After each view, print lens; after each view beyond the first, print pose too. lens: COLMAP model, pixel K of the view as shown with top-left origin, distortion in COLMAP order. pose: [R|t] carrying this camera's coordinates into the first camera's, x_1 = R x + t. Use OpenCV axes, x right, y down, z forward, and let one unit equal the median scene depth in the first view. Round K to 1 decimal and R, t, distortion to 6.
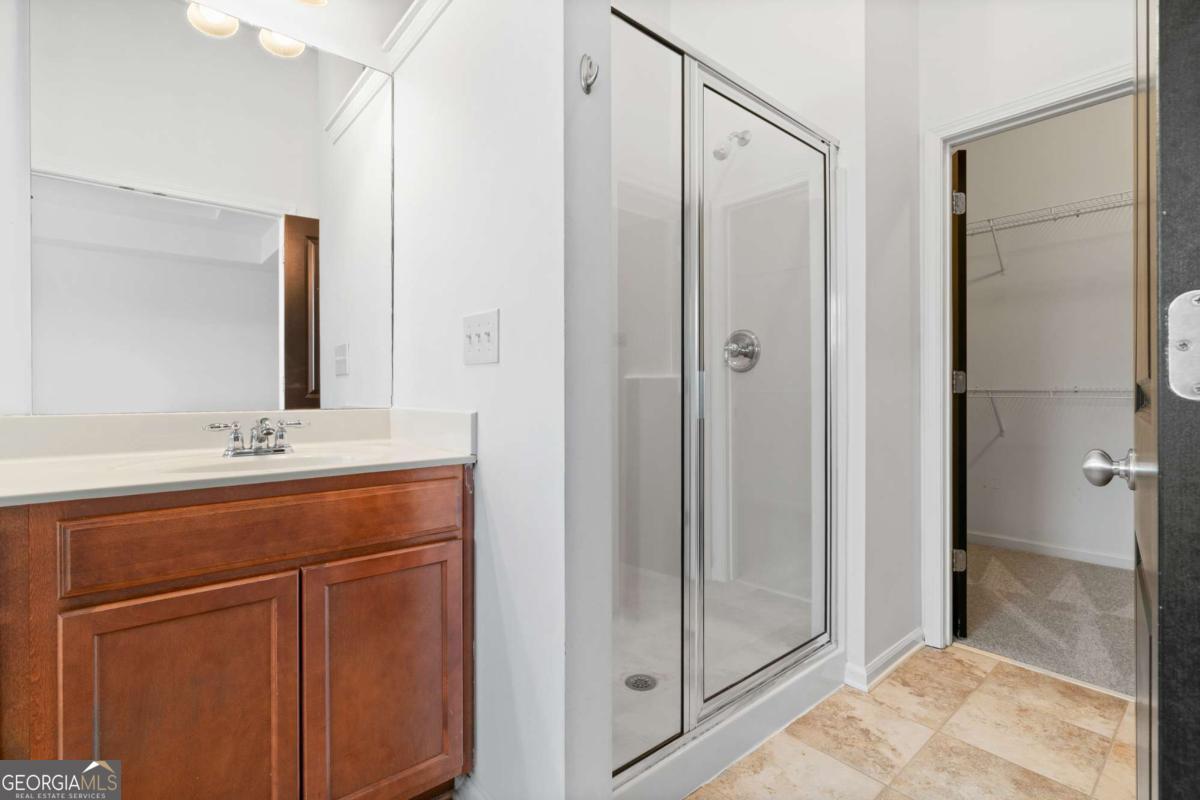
lens RADIAL K [[552.7, 0, 589.1], [0, 552.7, 394.8], [0, 0, 1]] dist [-0.009766, 0.003831]
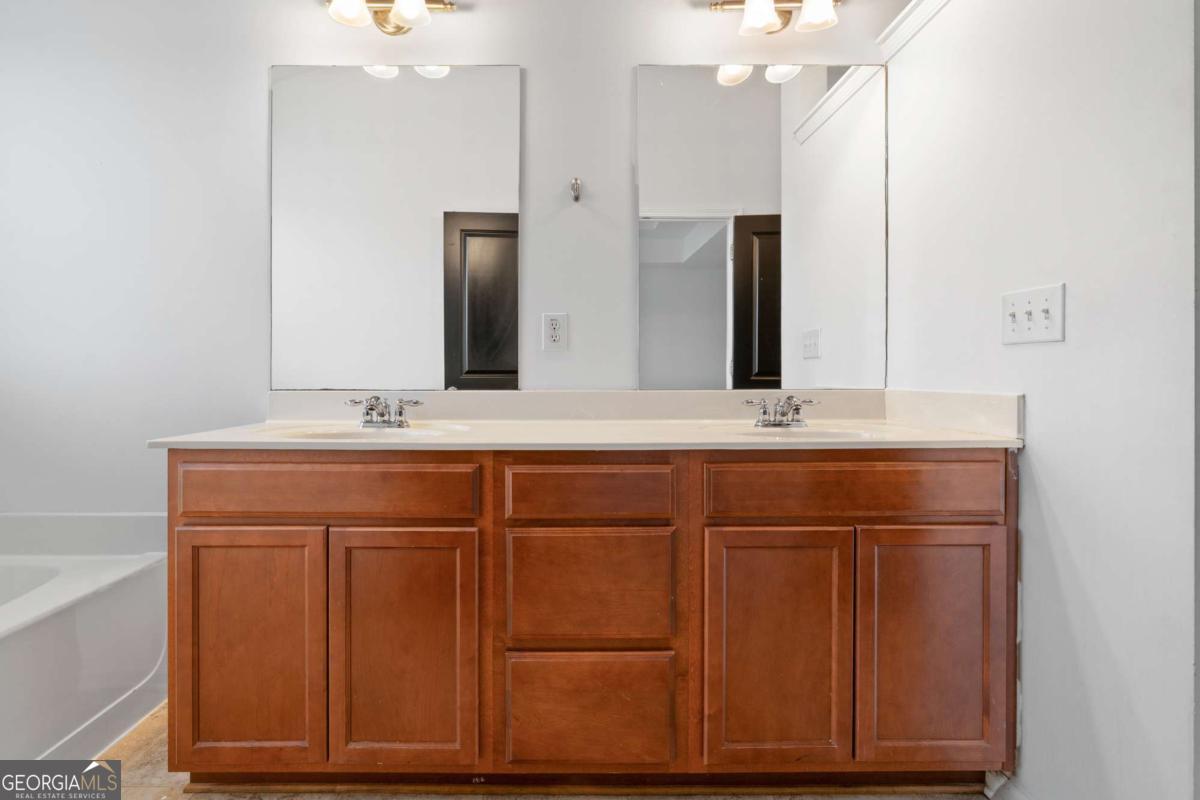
lens RADIAL K [[552.7, 0, 621.0], [0, 552.7, 375.4], [0, 0, 1]] dist [-0.009766, 0.003831]
pose [[0.770038, -0.001216, -0.637997, -0.134795], [-0.000196, 0.999998, -0.002142, 0.001146], [0.637999, 0.001774, 0.770036, -0.171208]]
